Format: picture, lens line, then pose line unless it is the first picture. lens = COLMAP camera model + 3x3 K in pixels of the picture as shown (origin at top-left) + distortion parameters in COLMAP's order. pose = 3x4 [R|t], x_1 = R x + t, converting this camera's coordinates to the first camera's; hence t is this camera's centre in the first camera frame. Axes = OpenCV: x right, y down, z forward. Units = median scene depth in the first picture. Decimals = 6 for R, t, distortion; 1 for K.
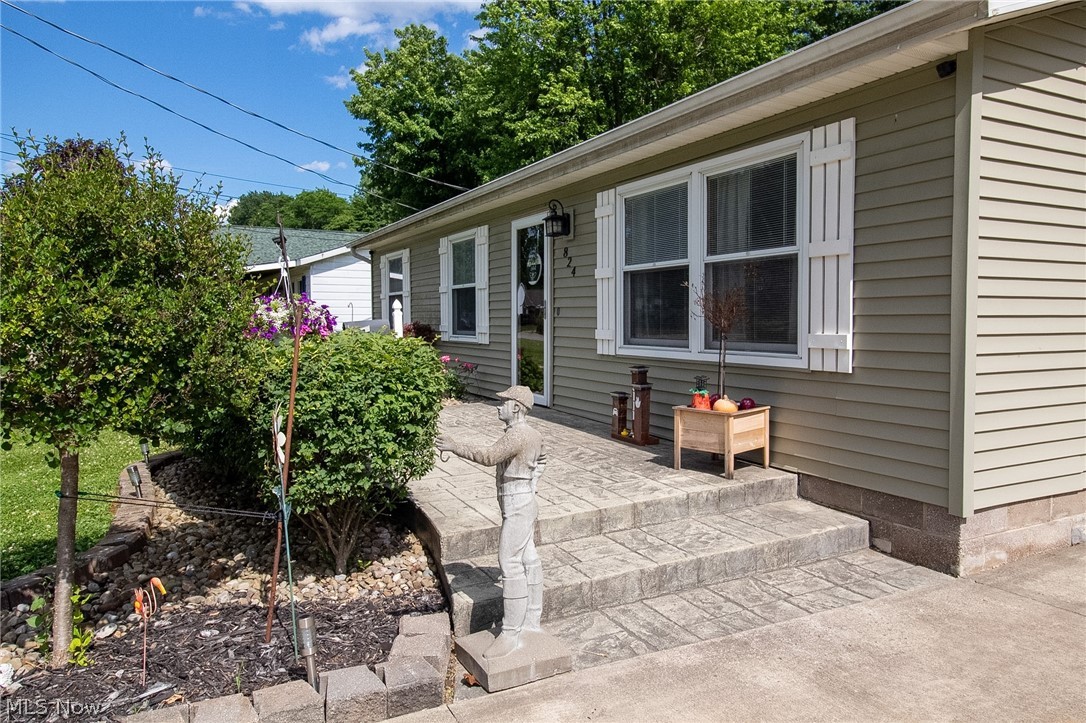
lens RADIAL K [[748.9, 0, 564.0], [0, 748.9, 357.1], [0, 0, 1]] dist [0.035386, 0.000273]
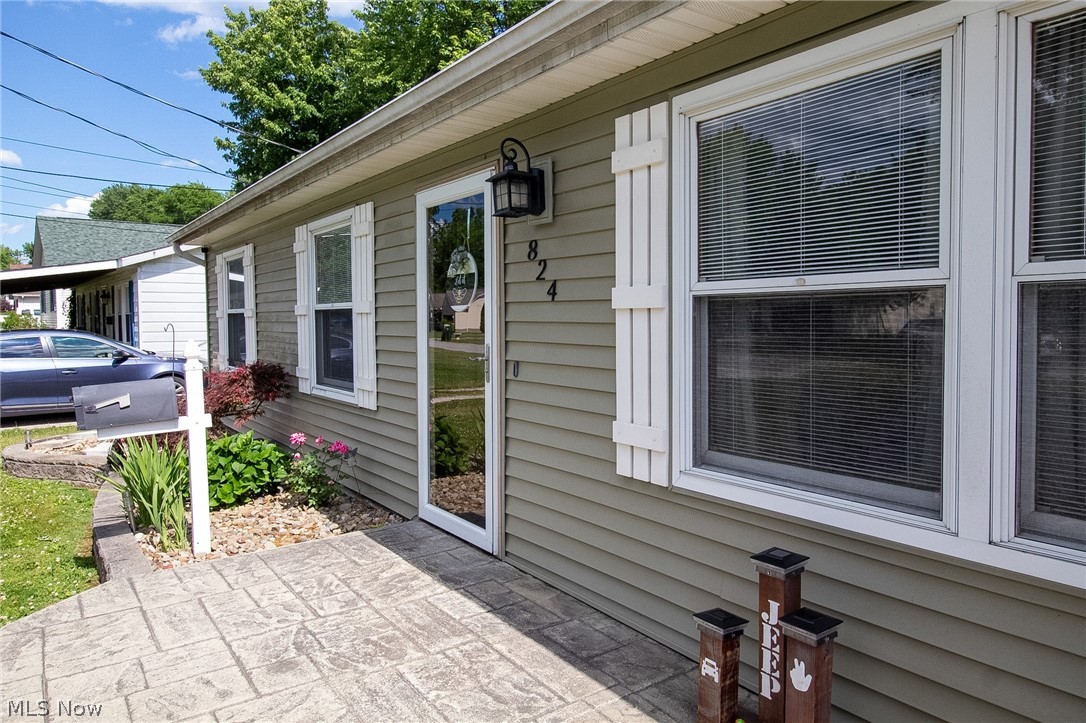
lens RADIAL K [[748.9, 0, 554.3], [0, 748.9, 353.0], [0, 0, 1]] dist [0.035386, 0.000273]
pose [[0.992122, -0.009210, 0.124940, -0.035408], [0.010090, 0.999929, -0.006410, -0.054269], [-0.124872, 0.007621, 0.992144, 0.401004]]
